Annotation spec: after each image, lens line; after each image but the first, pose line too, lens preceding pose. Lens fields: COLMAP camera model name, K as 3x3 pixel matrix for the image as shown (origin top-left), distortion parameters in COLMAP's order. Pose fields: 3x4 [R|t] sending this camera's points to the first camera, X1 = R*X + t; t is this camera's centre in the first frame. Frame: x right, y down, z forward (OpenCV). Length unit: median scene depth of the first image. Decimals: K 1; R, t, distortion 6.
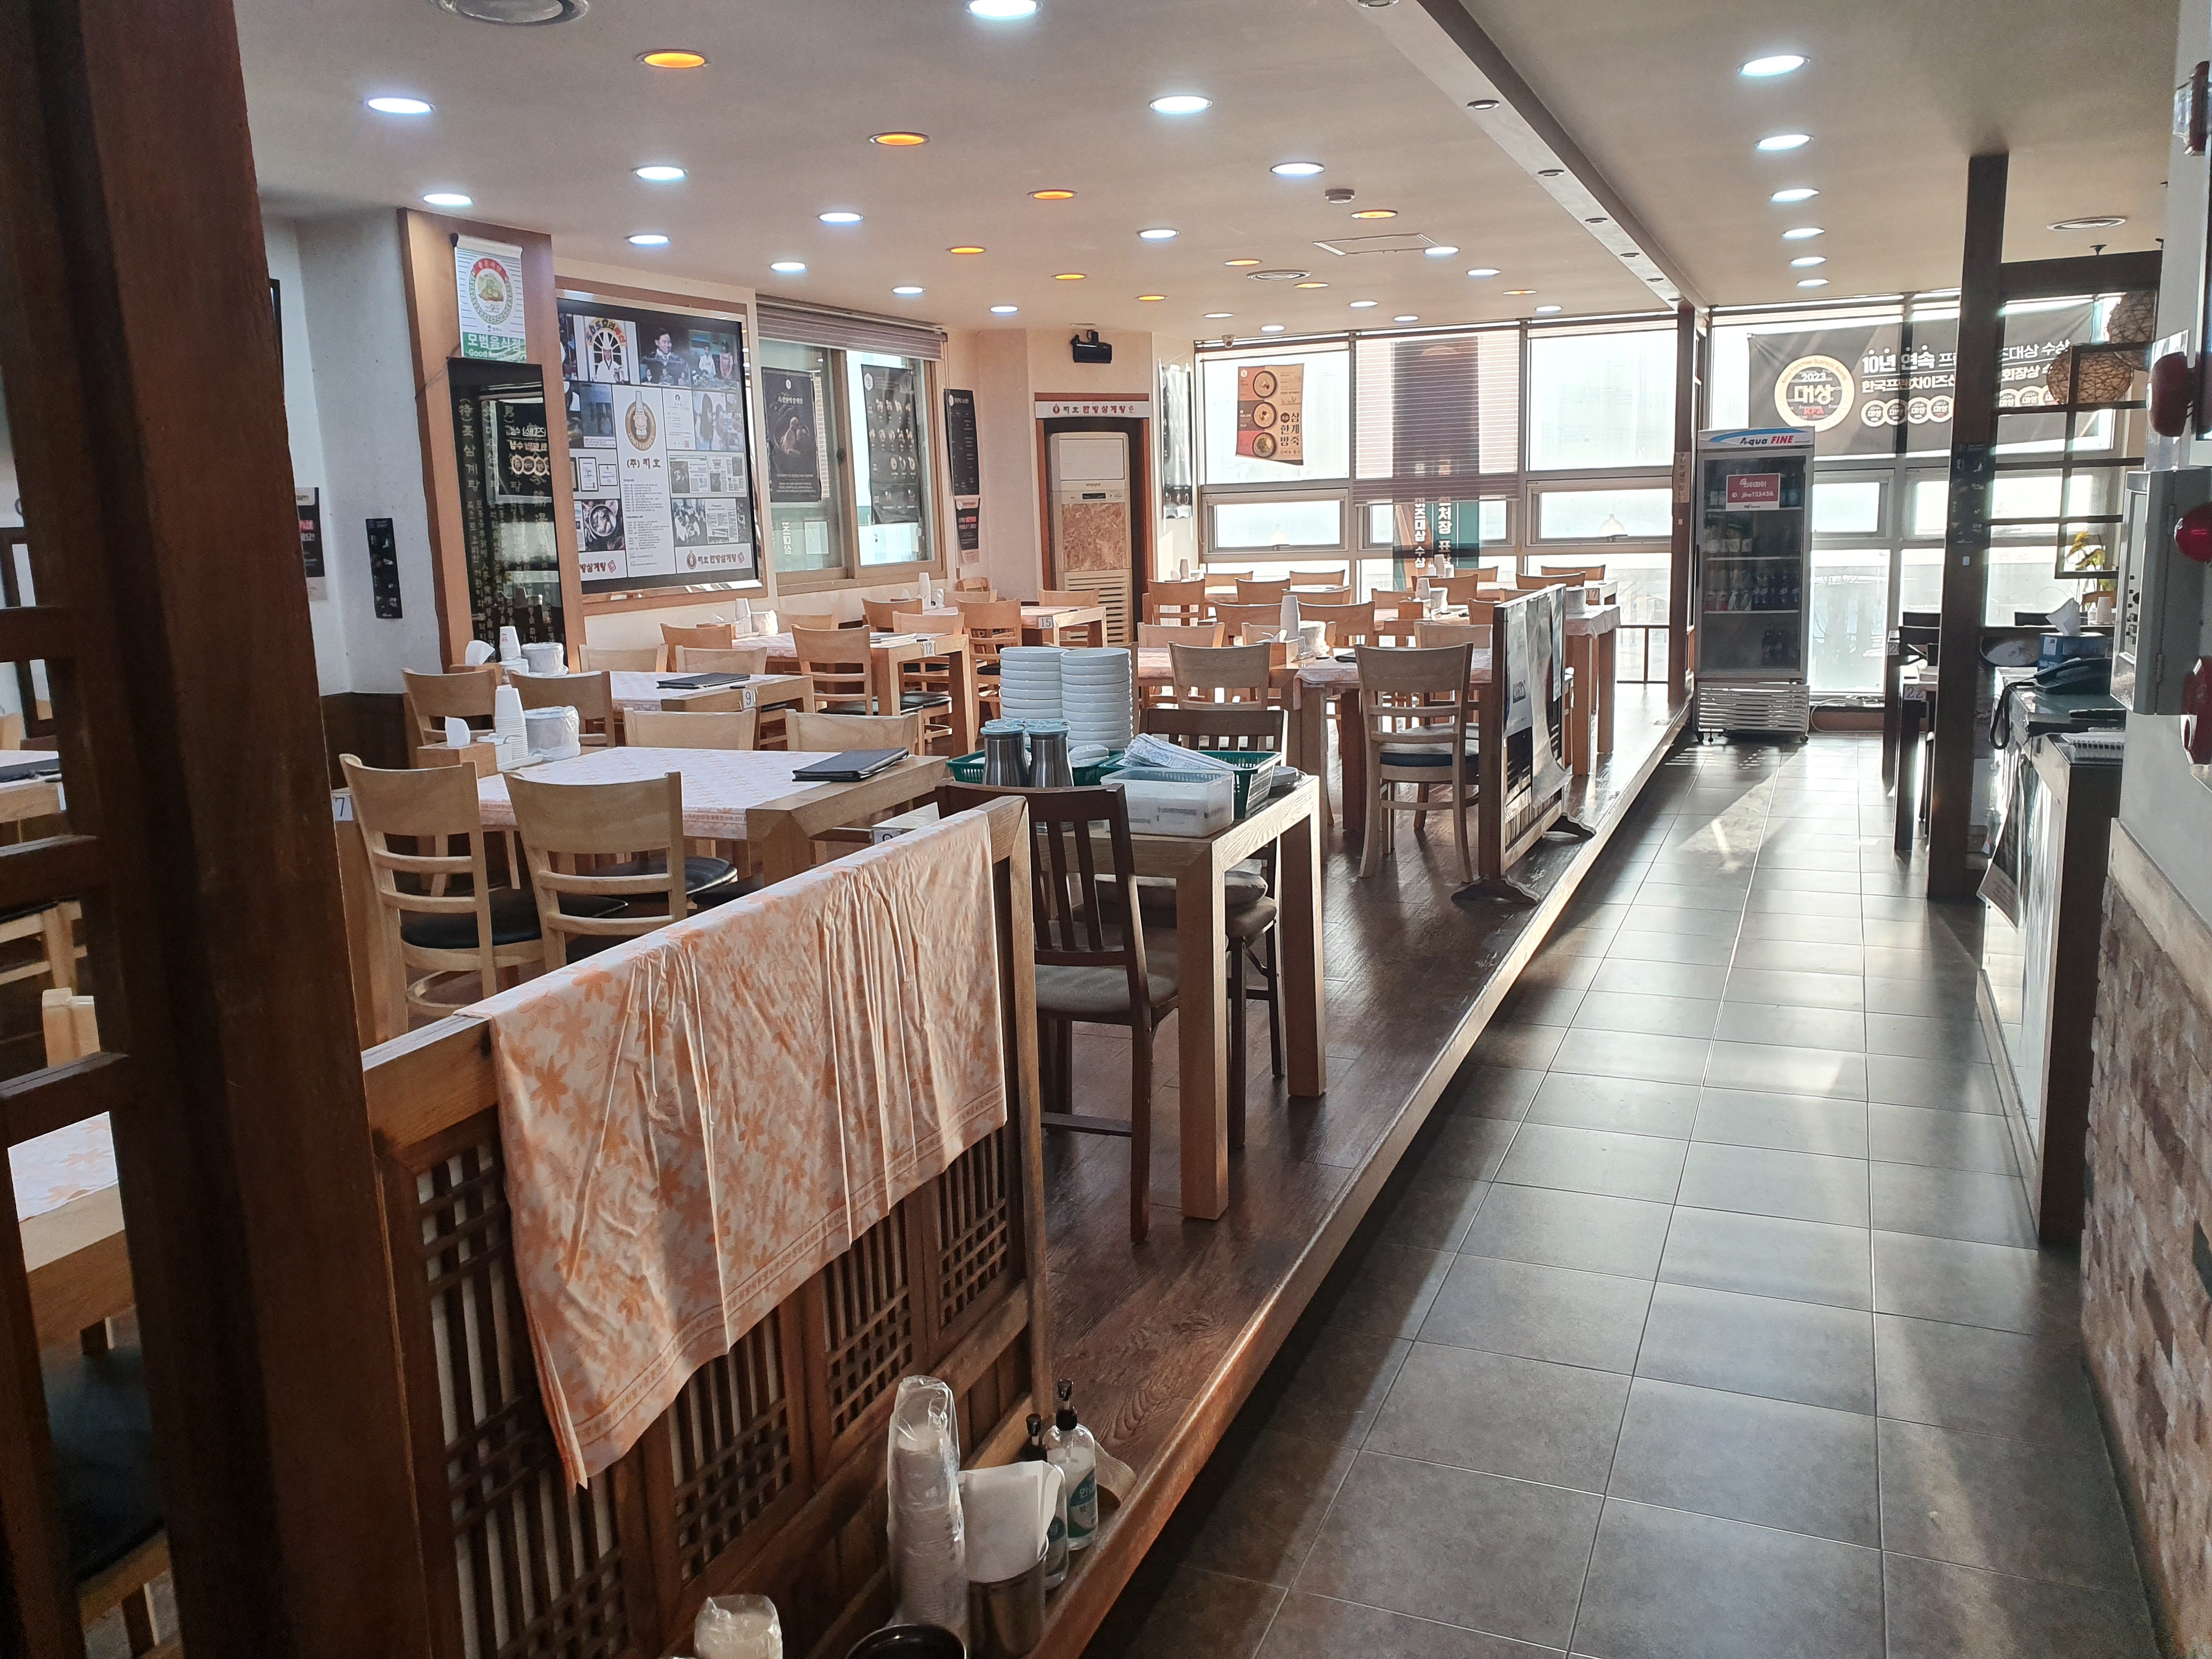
lens RADIAL K [[1711.7, 0, 1104.8], [0, 1711.7, 830.3], [0, 0, 1]] dist [-0.039451, -0.004269]
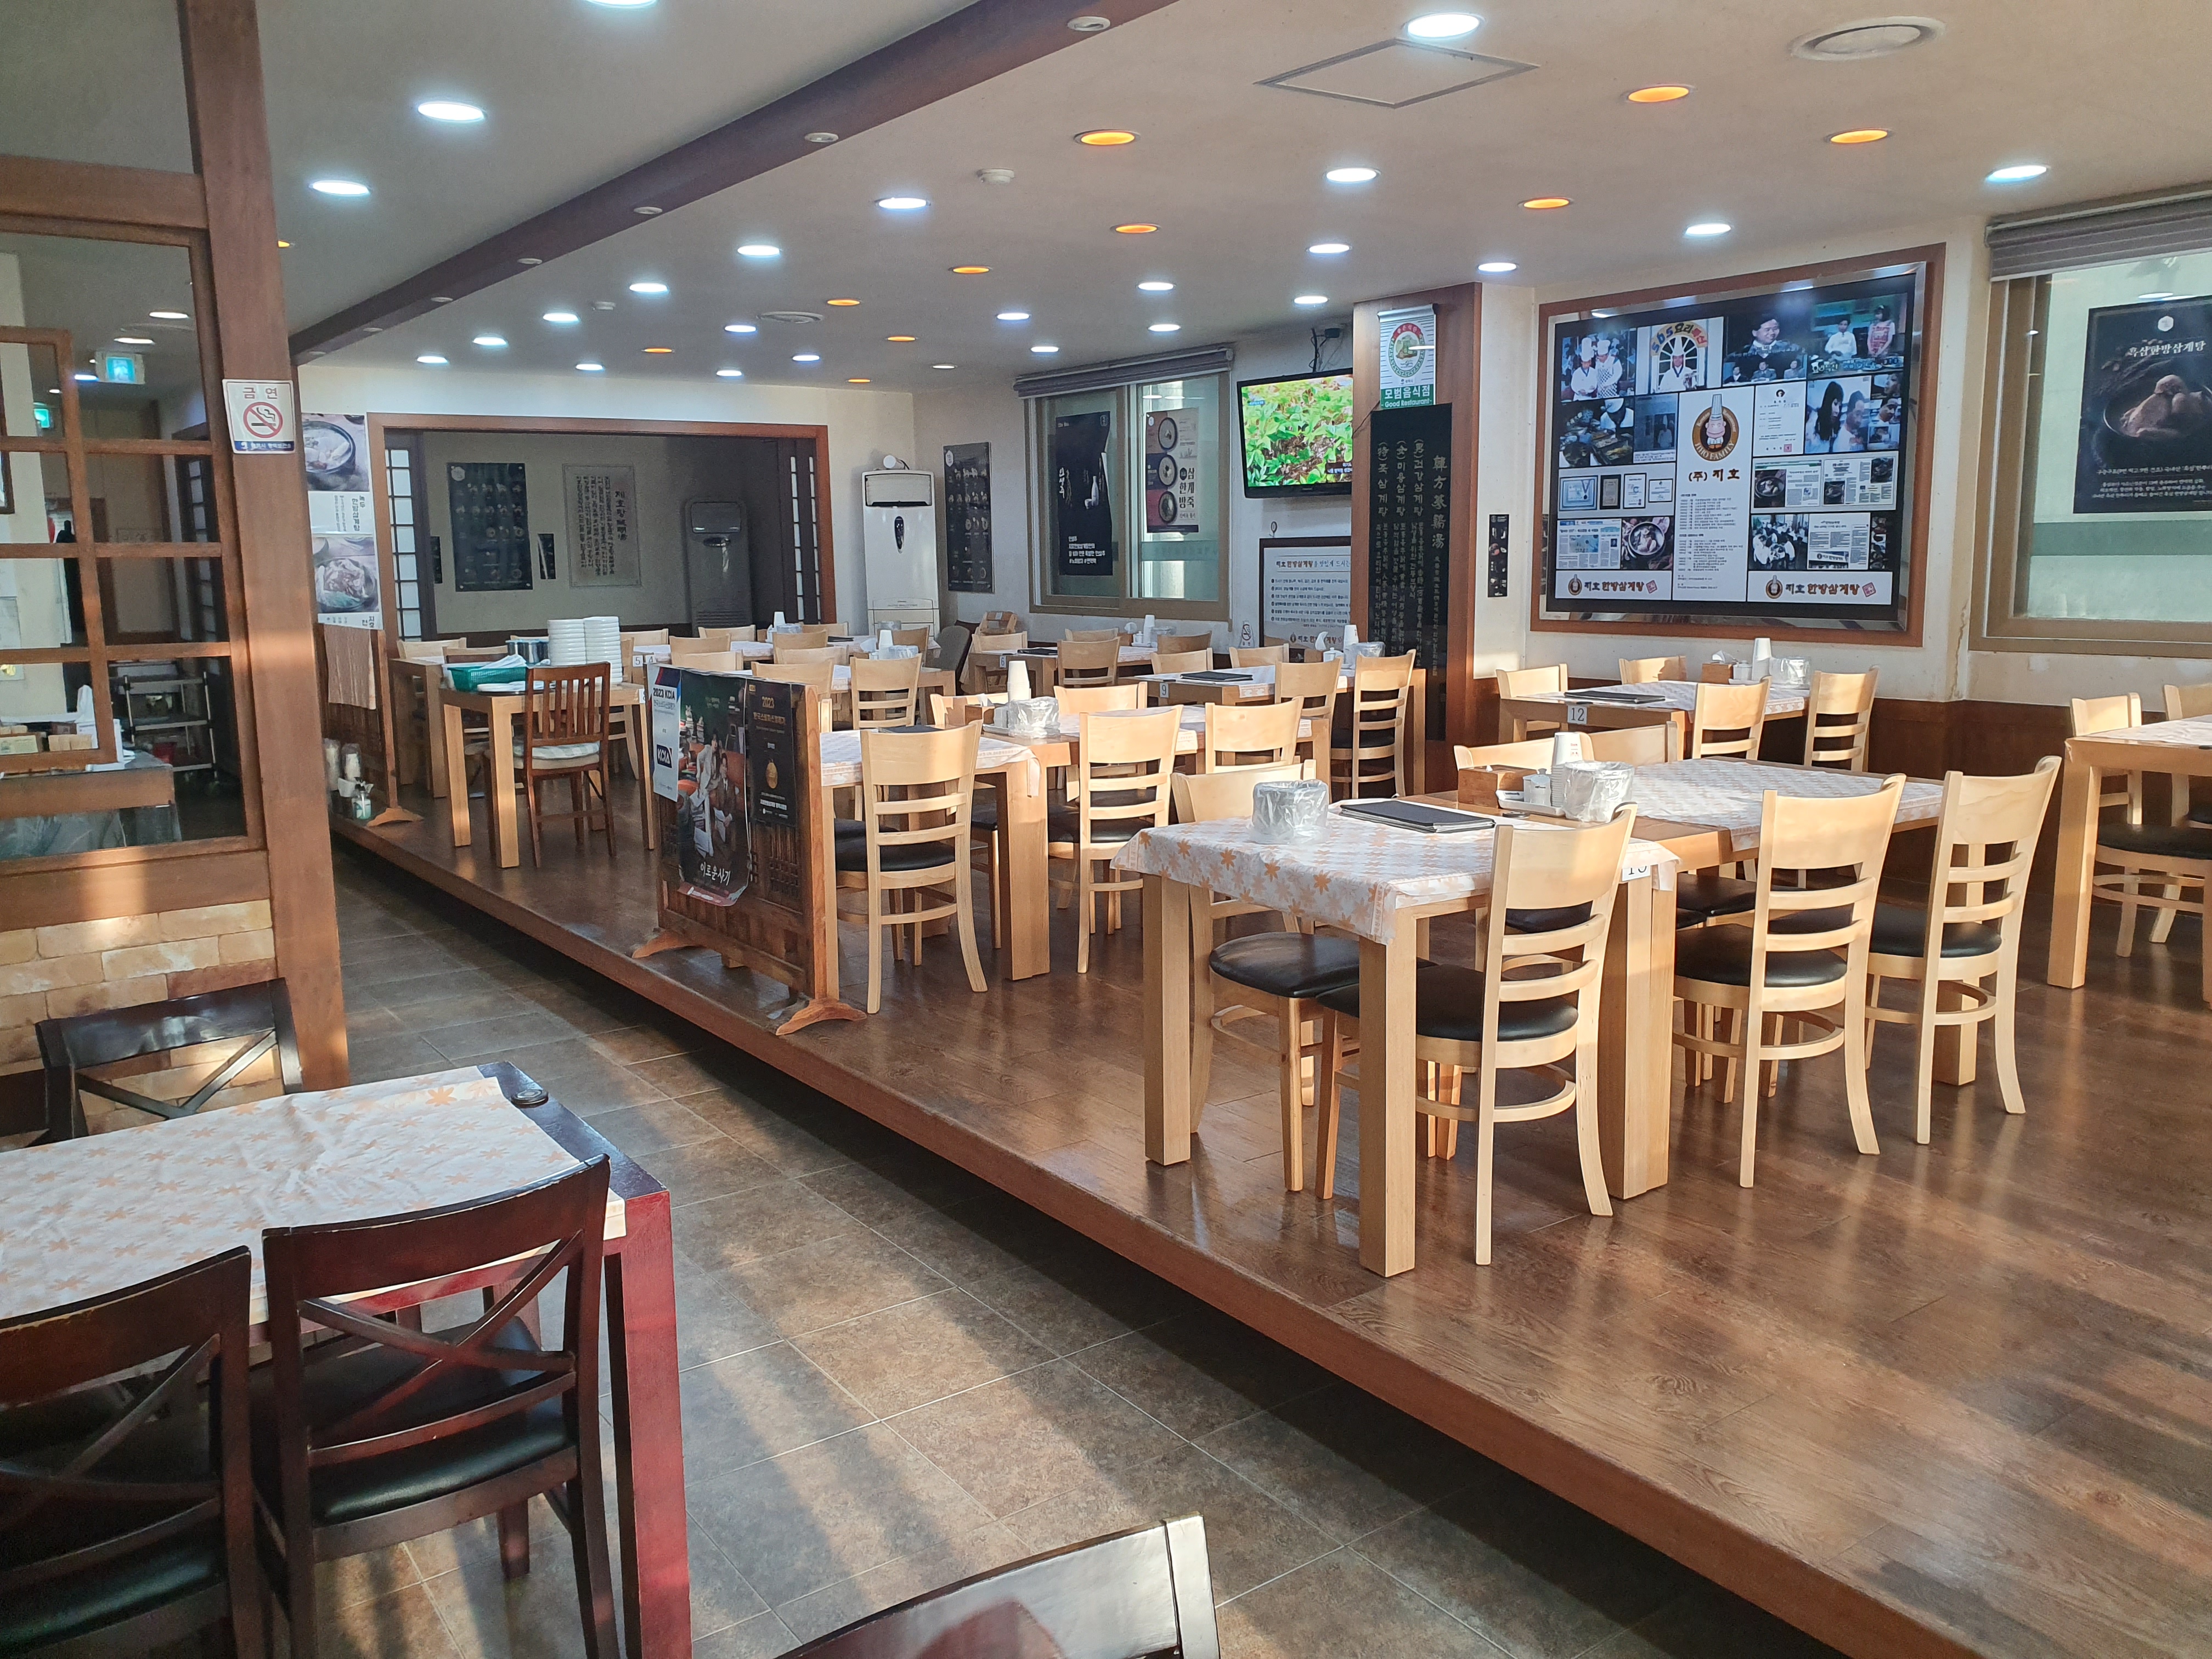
lens RADIAL K [[1711.7, 0, 1105.6], [0, 1711.7, 830.9], [0, 0, 1]] dist [-0.039451, -0.004269]
pose [[-0.503602, 0.181251, -0.844709, 0.691624], [-0.126831, 0.951641, 0.279810, -0.252281], [0.854575, 0.248048, -0.456260, 1.206030]]
